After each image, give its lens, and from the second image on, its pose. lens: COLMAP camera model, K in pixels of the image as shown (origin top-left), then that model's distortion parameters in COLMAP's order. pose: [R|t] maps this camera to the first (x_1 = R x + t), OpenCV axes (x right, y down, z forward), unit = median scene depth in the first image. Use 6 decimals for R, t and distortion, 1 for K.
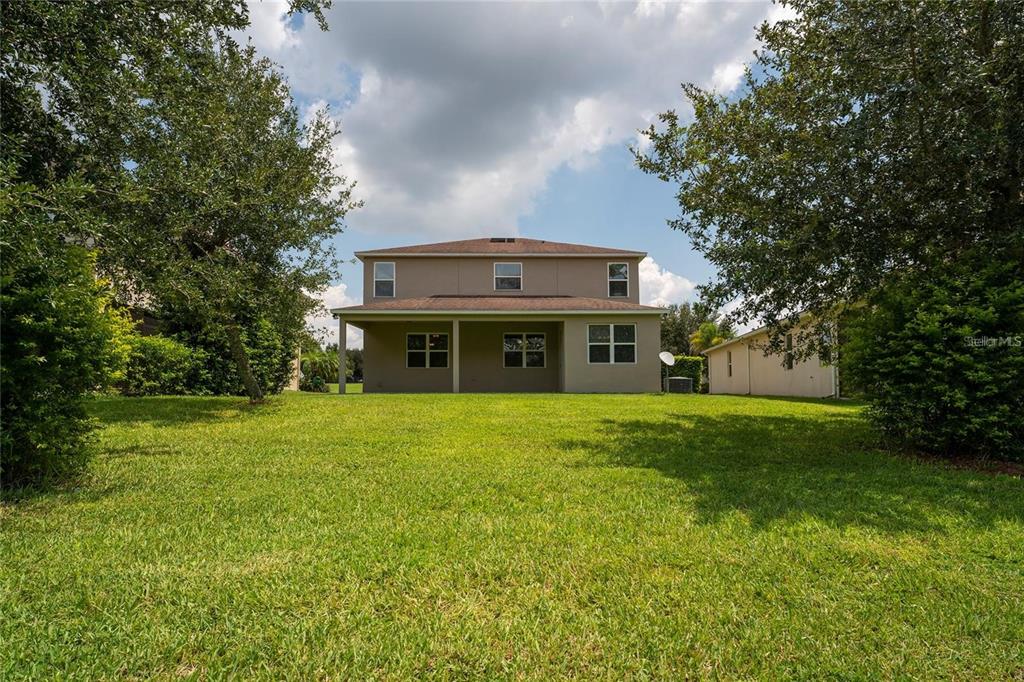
lens RADIAL K [[530.7, 0, 512.6], [0, 530.7, 341.8], [0, 0, 1]] dist [-0.002551, -0.000155]
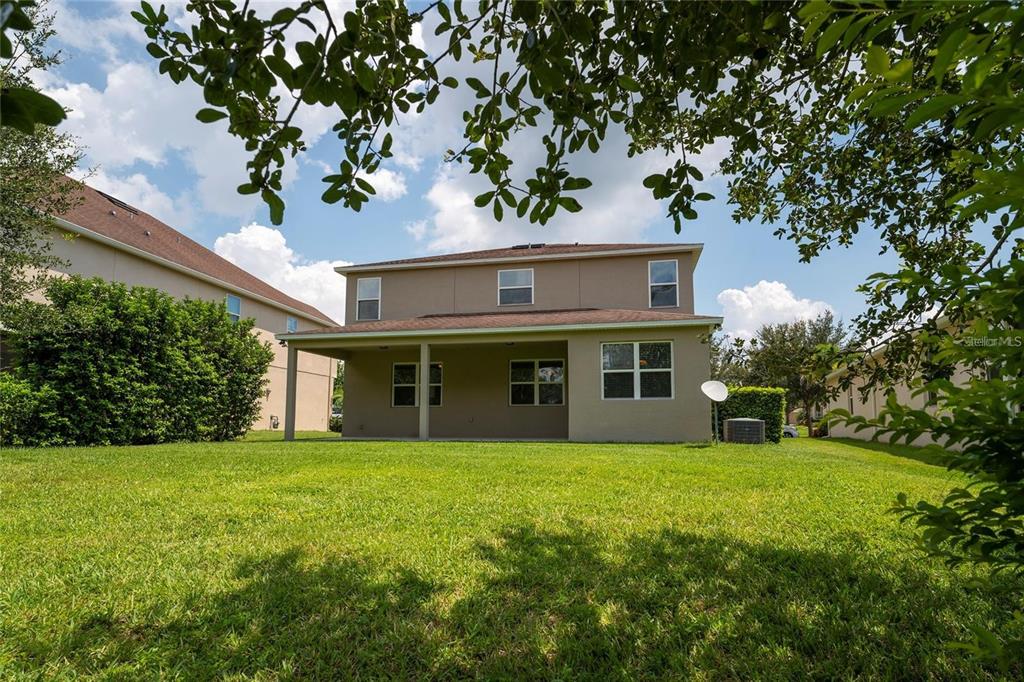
lens RADIAL K [[530.7, 0, 511.8], [0, 530.7, 342.5], [0, 0, 1]] dist [-0.002551, -0.000155]
pose [[0.976911, -0.030852, -0.211408, 0.166581], [0.017964, 0.997876, -0.062616, 0.007249], [0.212891, 0.057372, 0.975390, 0.276692]]
